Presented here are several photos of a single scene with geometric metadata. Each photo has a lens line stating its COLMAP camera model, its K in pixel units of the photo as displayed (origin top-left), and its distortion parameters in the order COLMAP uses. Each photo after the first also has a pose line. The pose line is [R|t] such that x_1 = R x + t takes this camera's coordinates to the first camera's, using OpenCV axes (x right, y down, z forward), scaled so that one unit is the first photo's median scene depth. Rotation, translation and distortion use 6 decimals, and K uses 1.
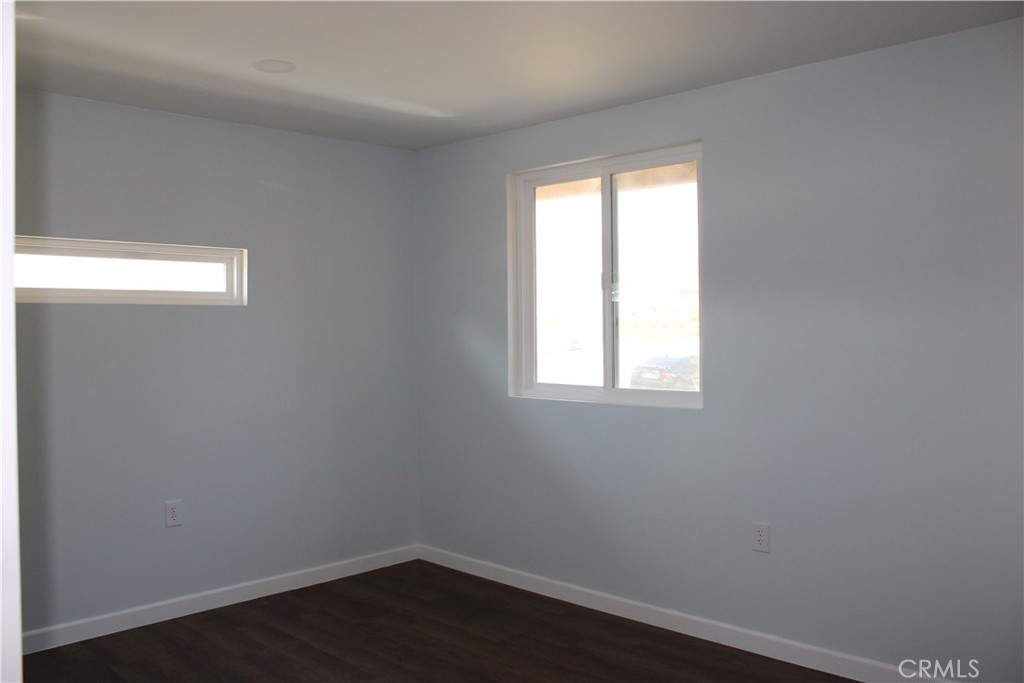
lens RADIAL K [[849.2, 0, 512.0], [0, 849.2, 341.5], [0, 0, 1]] dist [-0.165040, 0.152015]
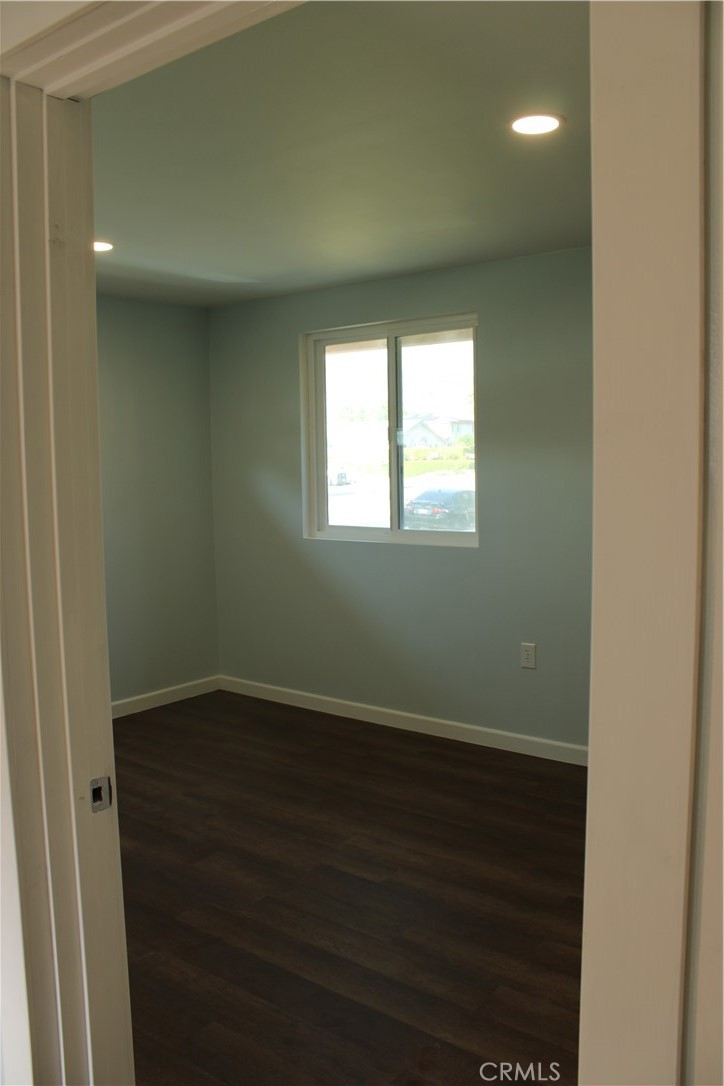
lens RADIAL K [[900.7, 0, 370.0], [0, 900.7, 547.6], [0, 0, 1]] dist [-0.165040, 0.152015]
pose [[0.994383, -0.018428, 0.104225, -0.041887], [0.009991, 0.996672, 0.080900, -0.017228], [-0.105369, -0.079404, 0.991258, -0.173379]]
